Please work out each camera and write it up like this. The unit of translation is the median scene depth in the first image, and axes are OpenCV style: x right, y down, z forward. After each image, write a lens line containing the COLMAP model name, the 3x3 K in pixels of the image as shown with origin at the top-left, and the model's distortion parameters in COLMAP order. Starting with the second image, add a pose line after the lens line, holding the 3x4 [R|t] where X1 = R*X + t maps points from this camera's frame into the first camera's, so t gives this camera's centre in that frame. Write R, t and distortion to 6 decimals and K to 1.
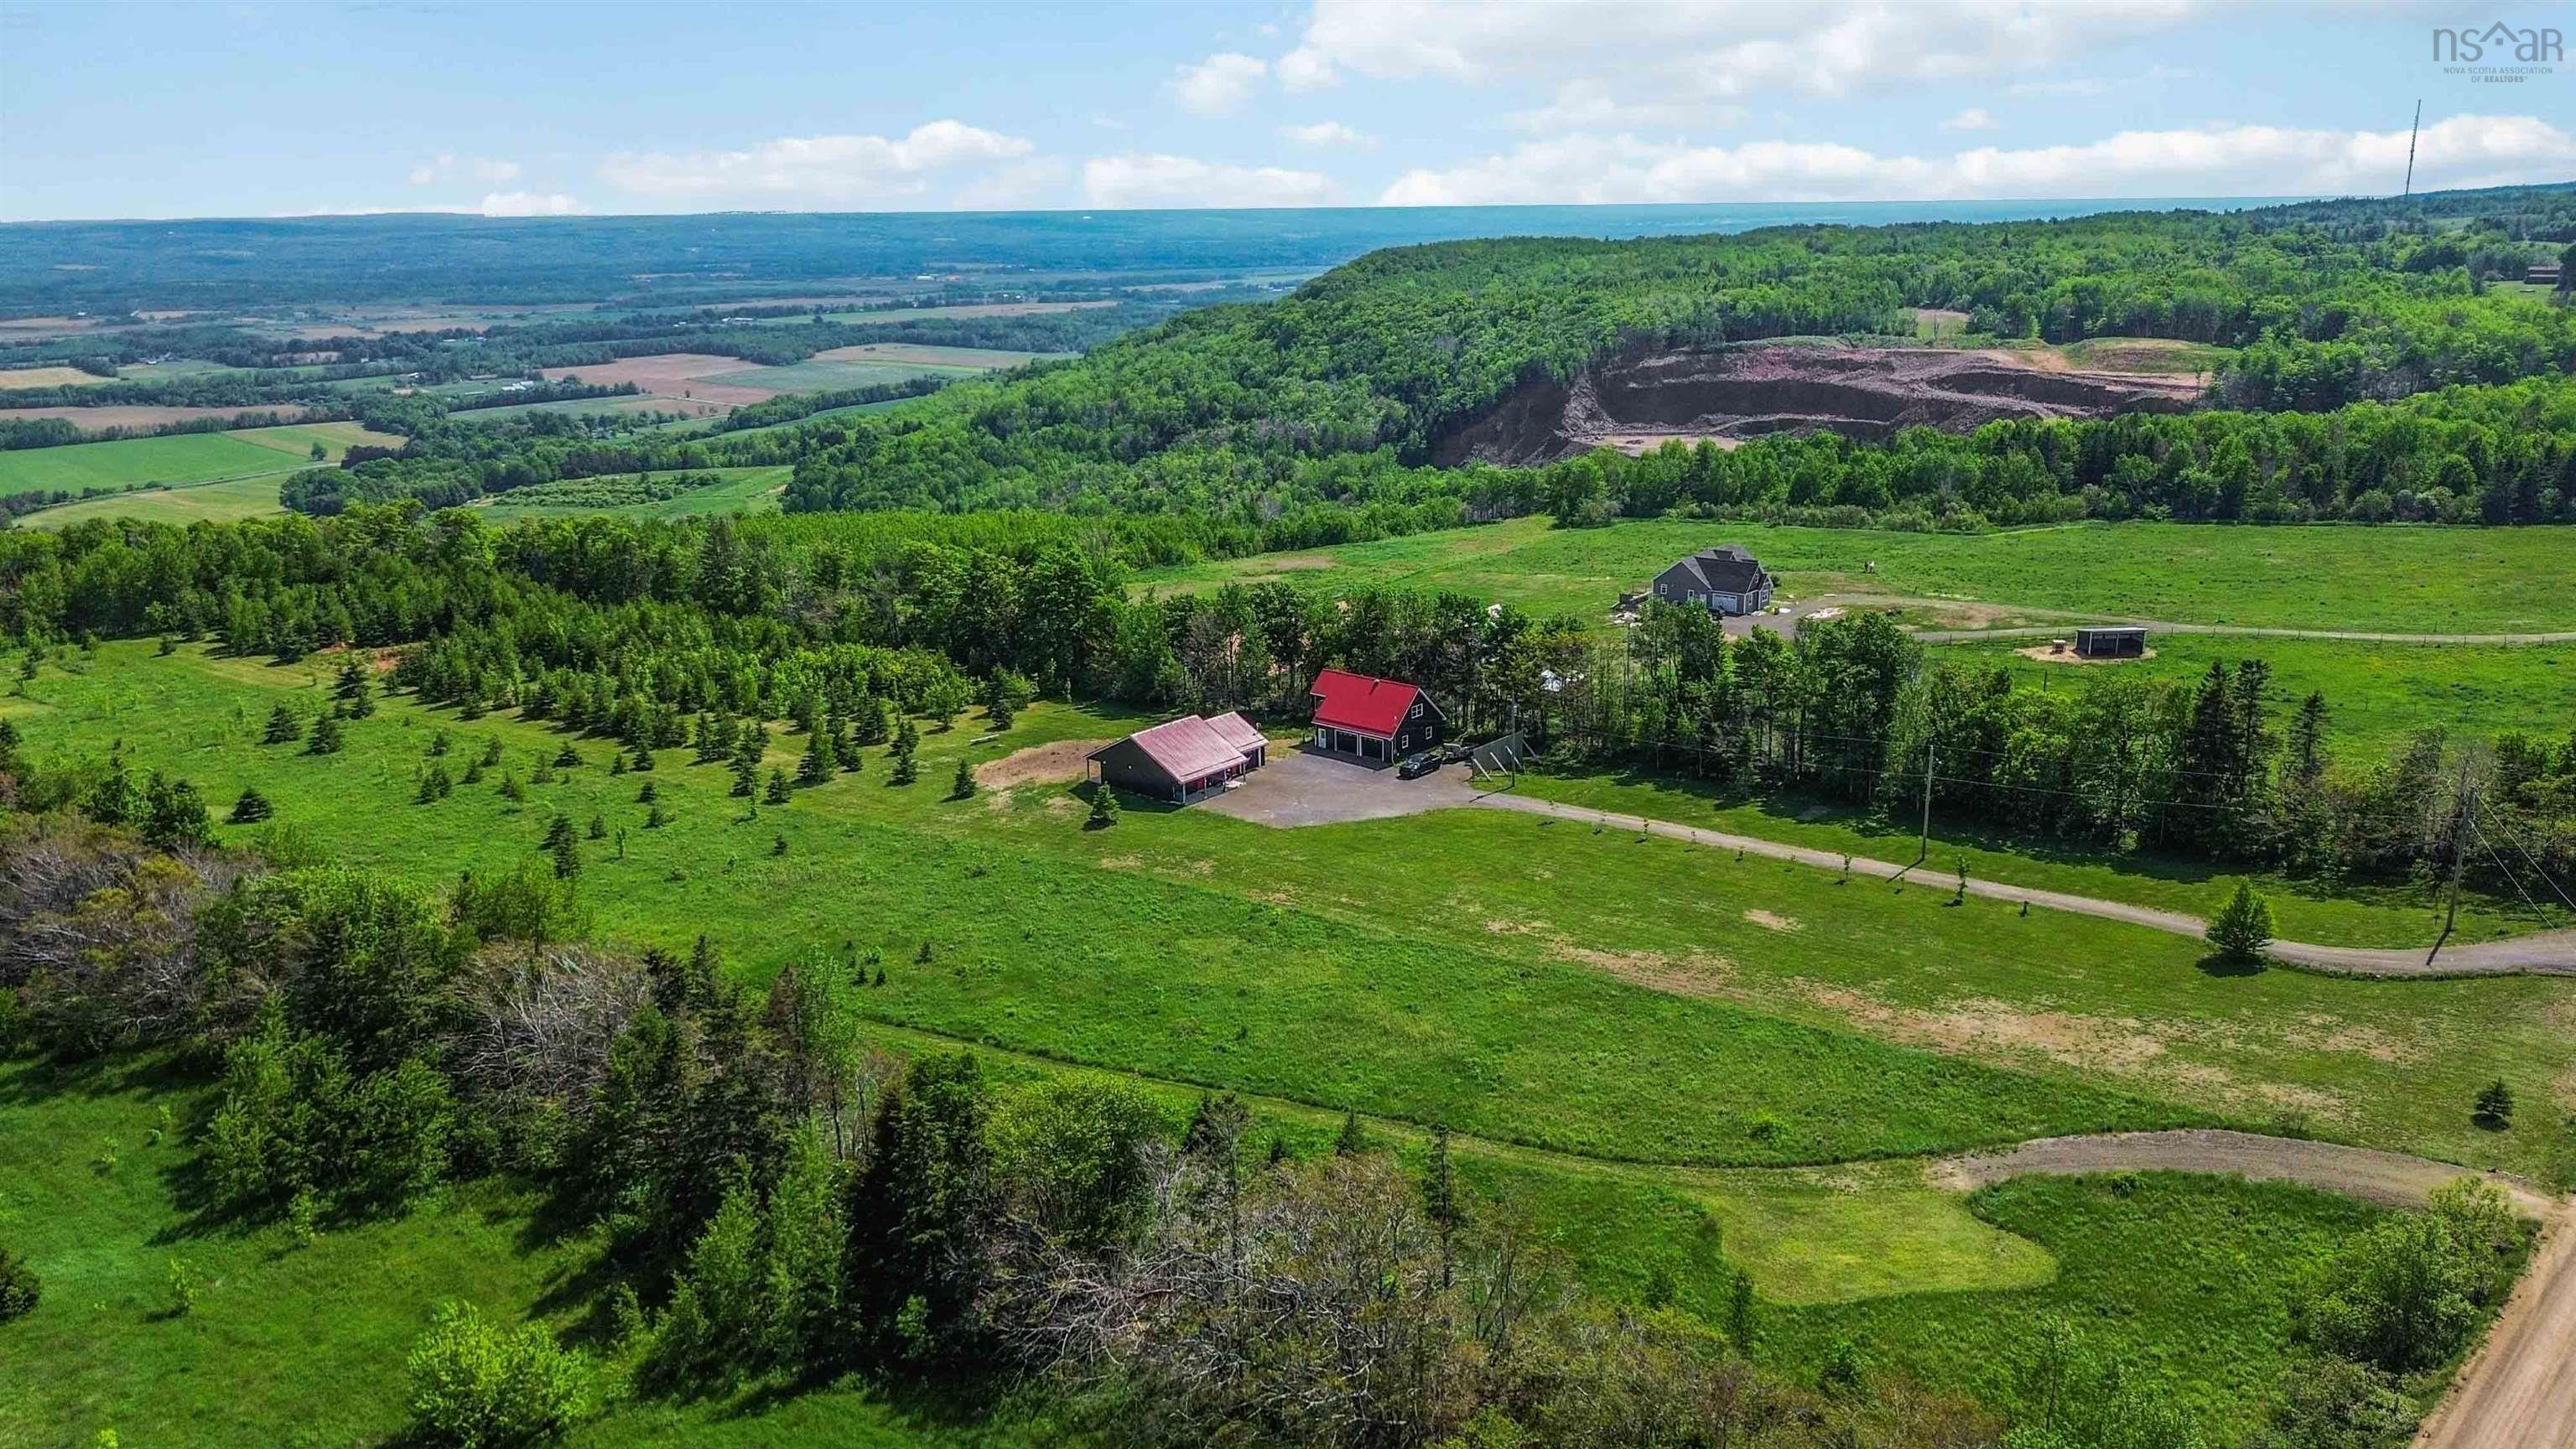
lens RADIAL K [[1831.4, 0, 1288.2], [0, 1831.4, 731.7], [0, 0, 1]] dist [0.075666, -0.081637]
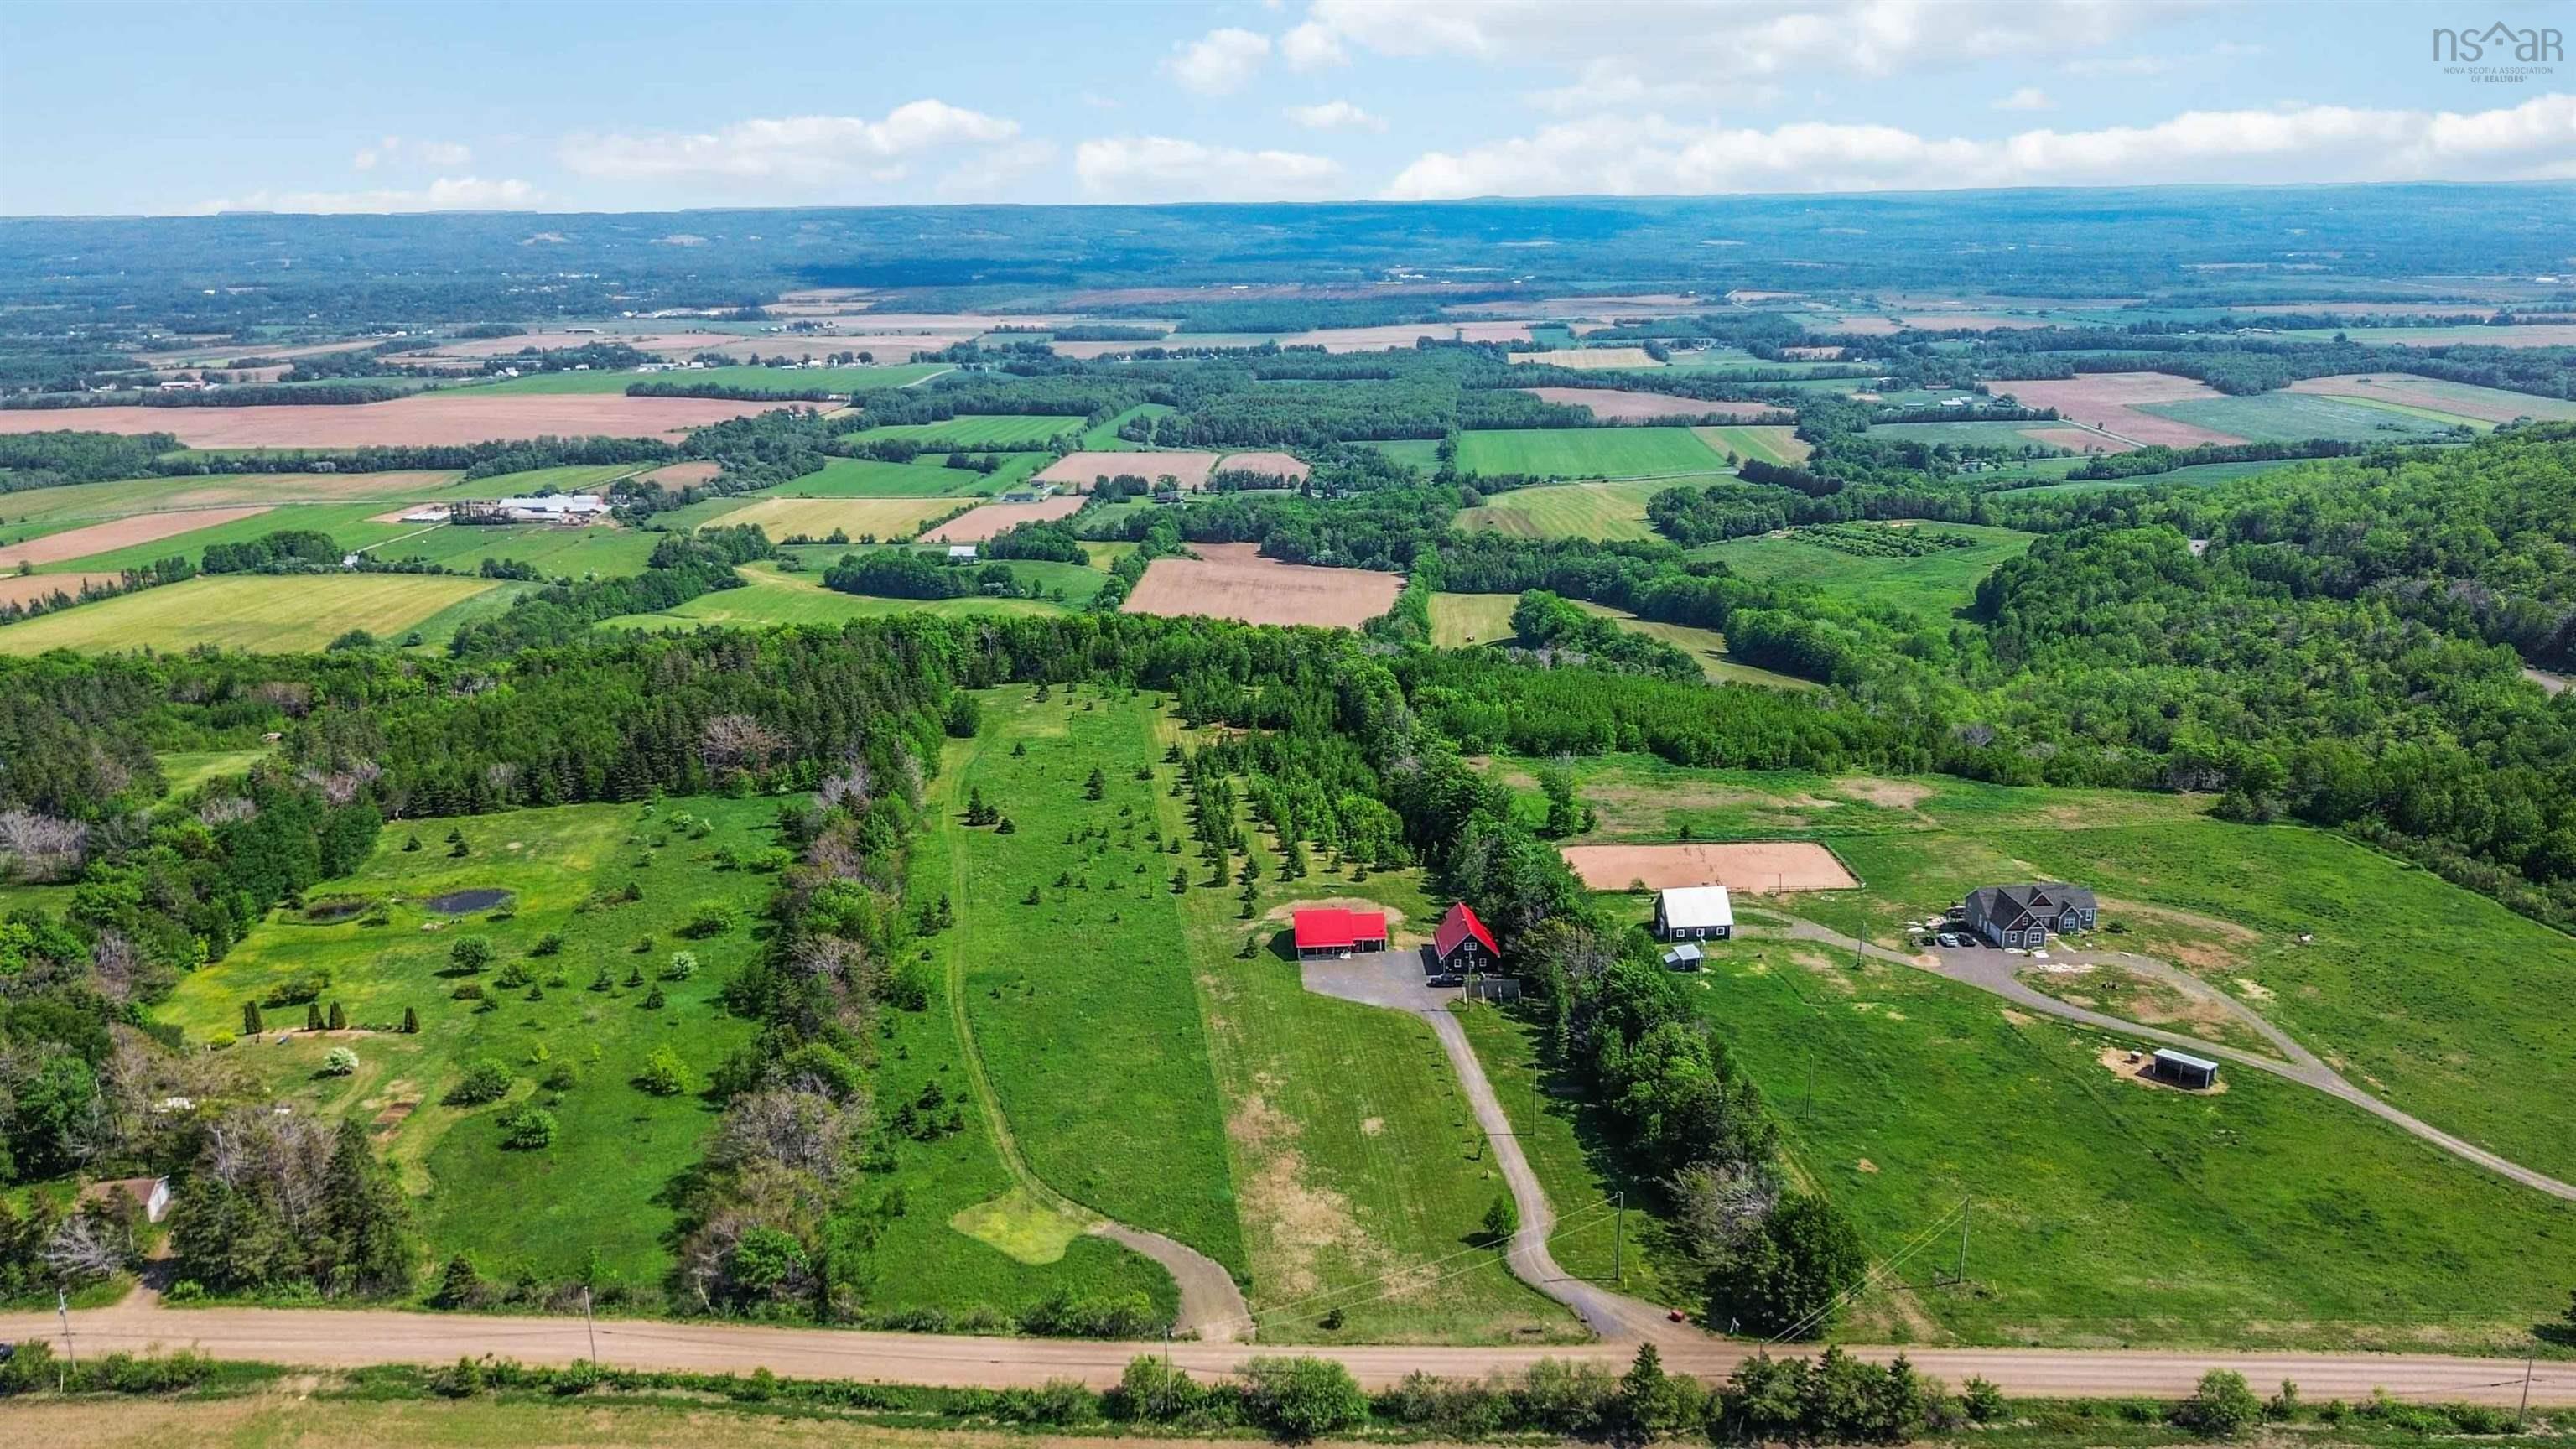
lens RADIAL K [[1831.4, 0, 1290.6], [0, 1831.4, 720.5], [0, 0, 1]] dist [0.075666, -0.081637]
pose [[0.696728, 0.207023, -0.686813, 0.140902], [-0.199522, 0.975596, 0.091668, -0.044068], [0.689029, 0.073167, 0.721031, -0.034486]]
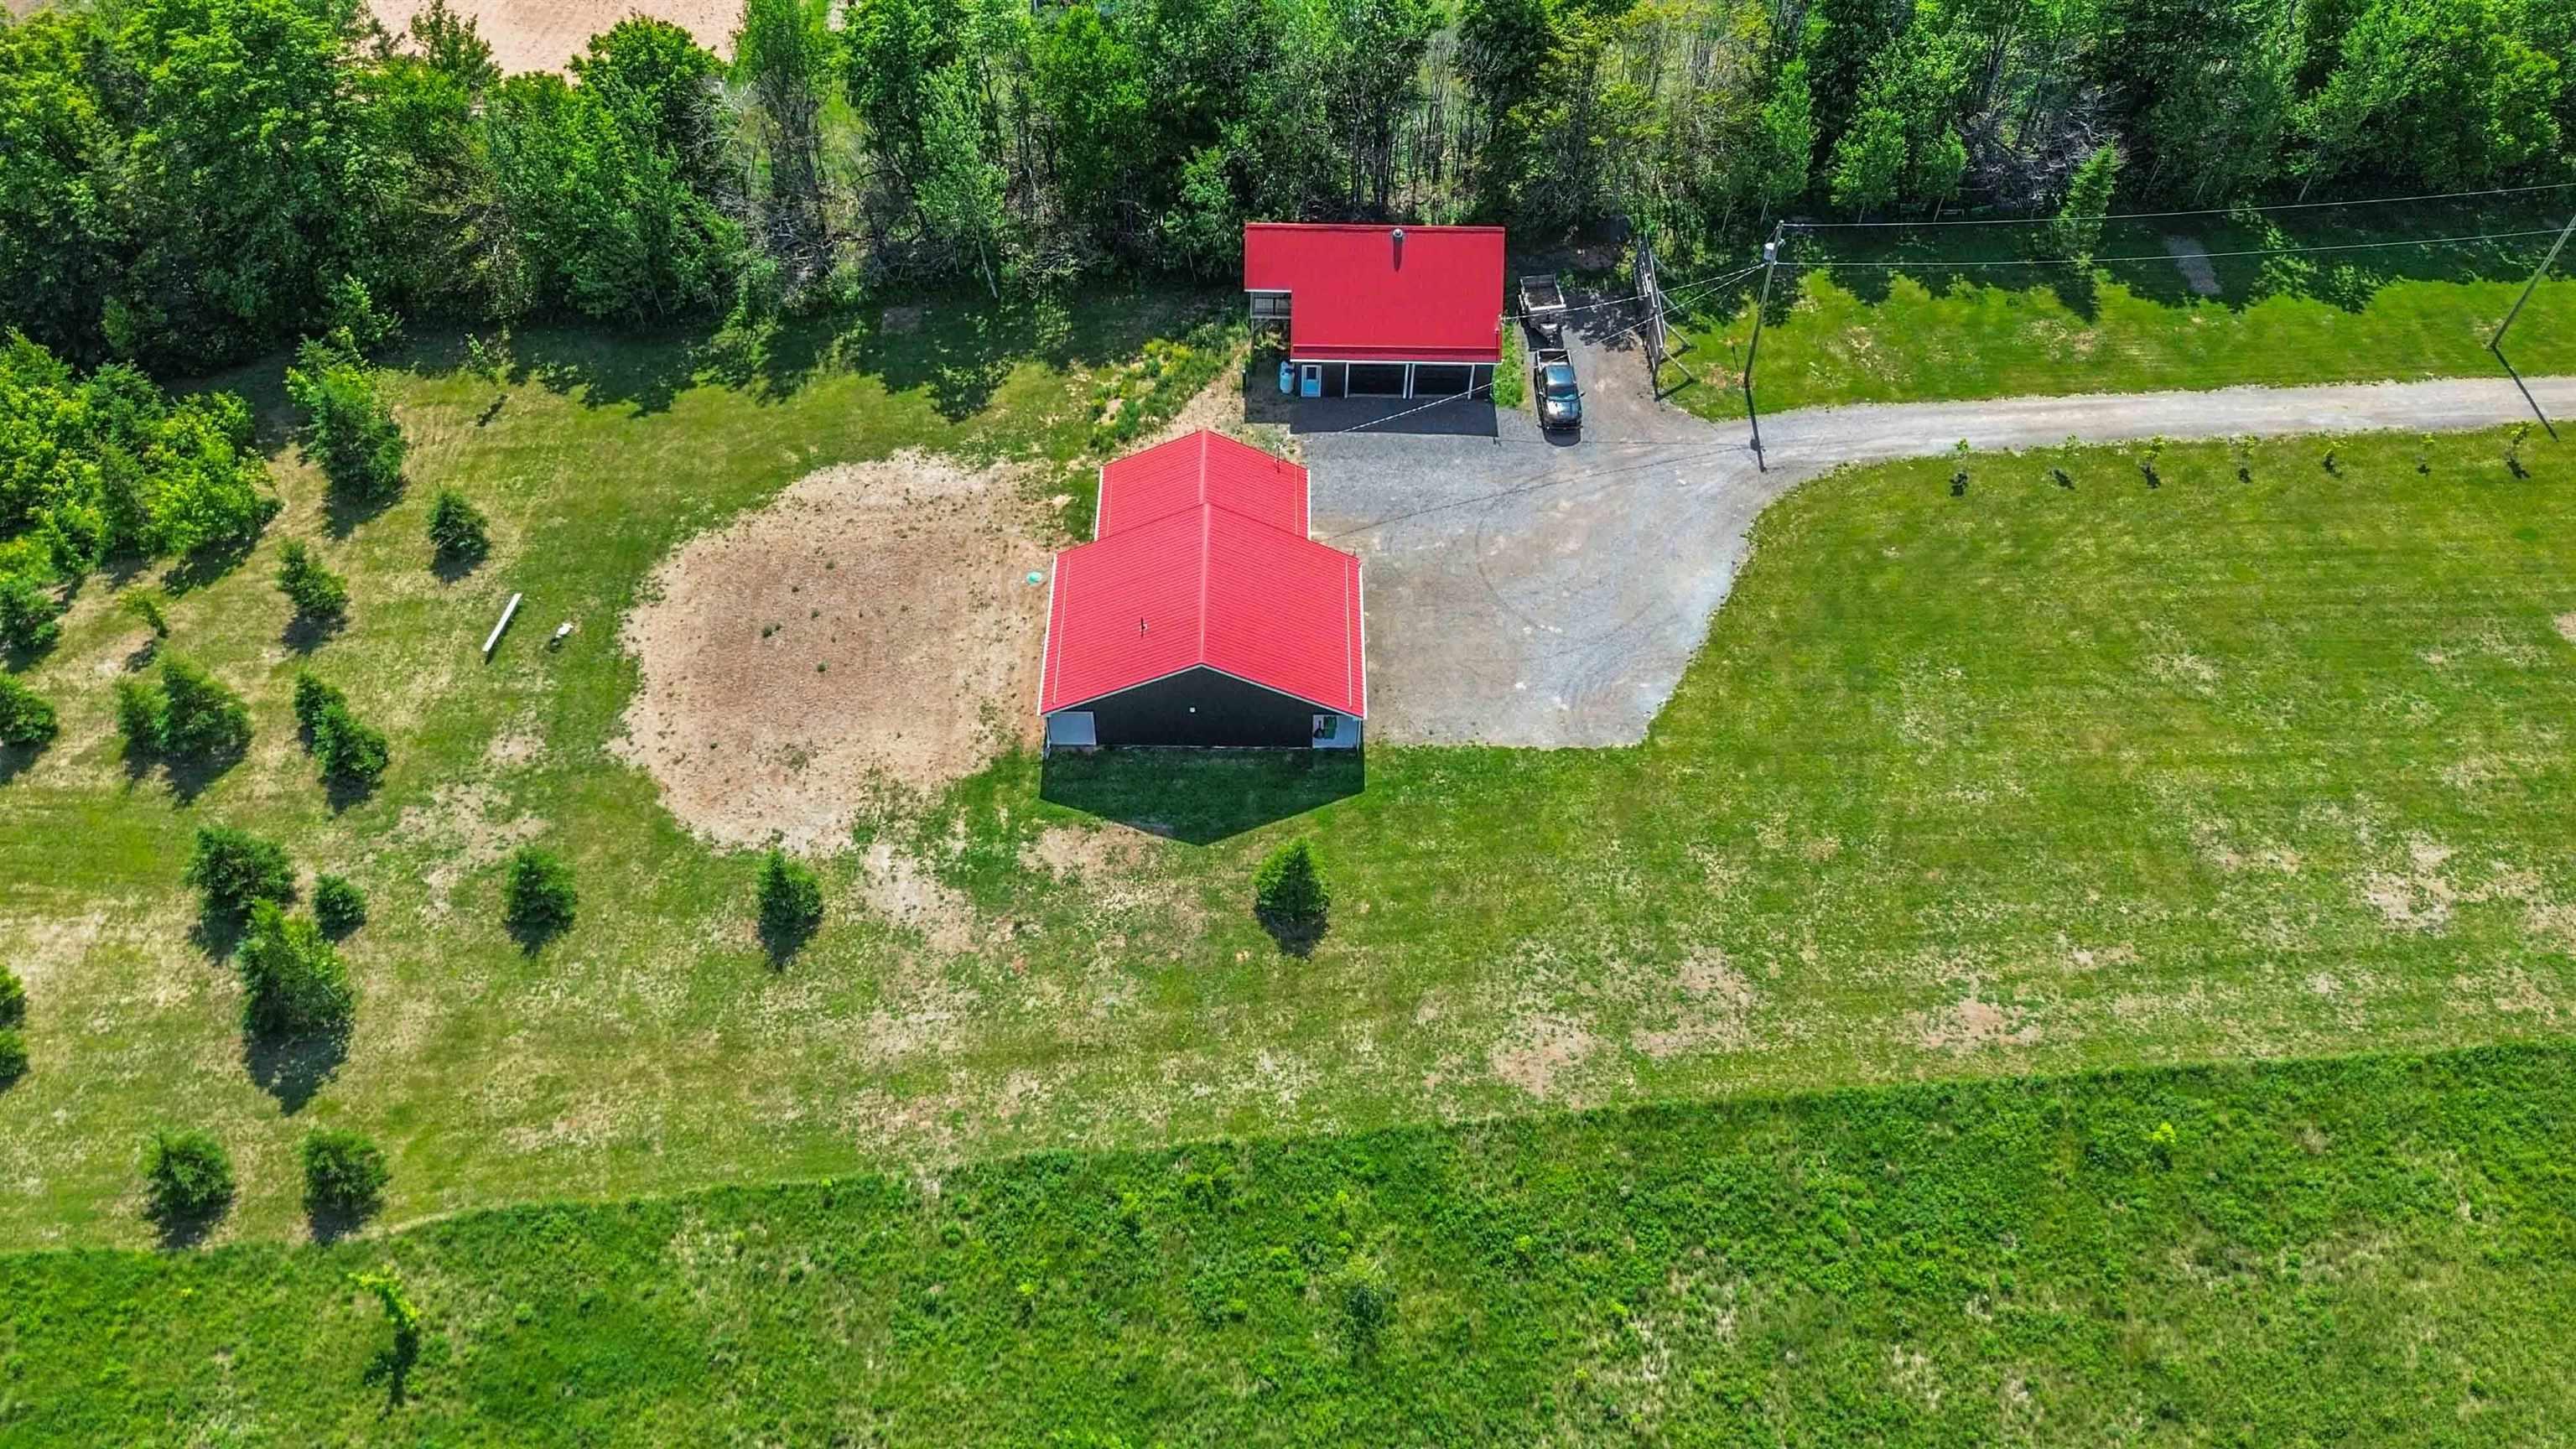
lens RADIAL K [[1831.4, 0, 1293.6], [0, 1831.4, 706.7], [0, 0, 1]] dist [0.075666, -0.081637]
pose [[0.750807, -0.487222, 0.445986, -0.035408], [0.145546, 0.780641, 0.607796, -0.032497], [-0.644286, -0.391426, 0.657024, 0.094002]]
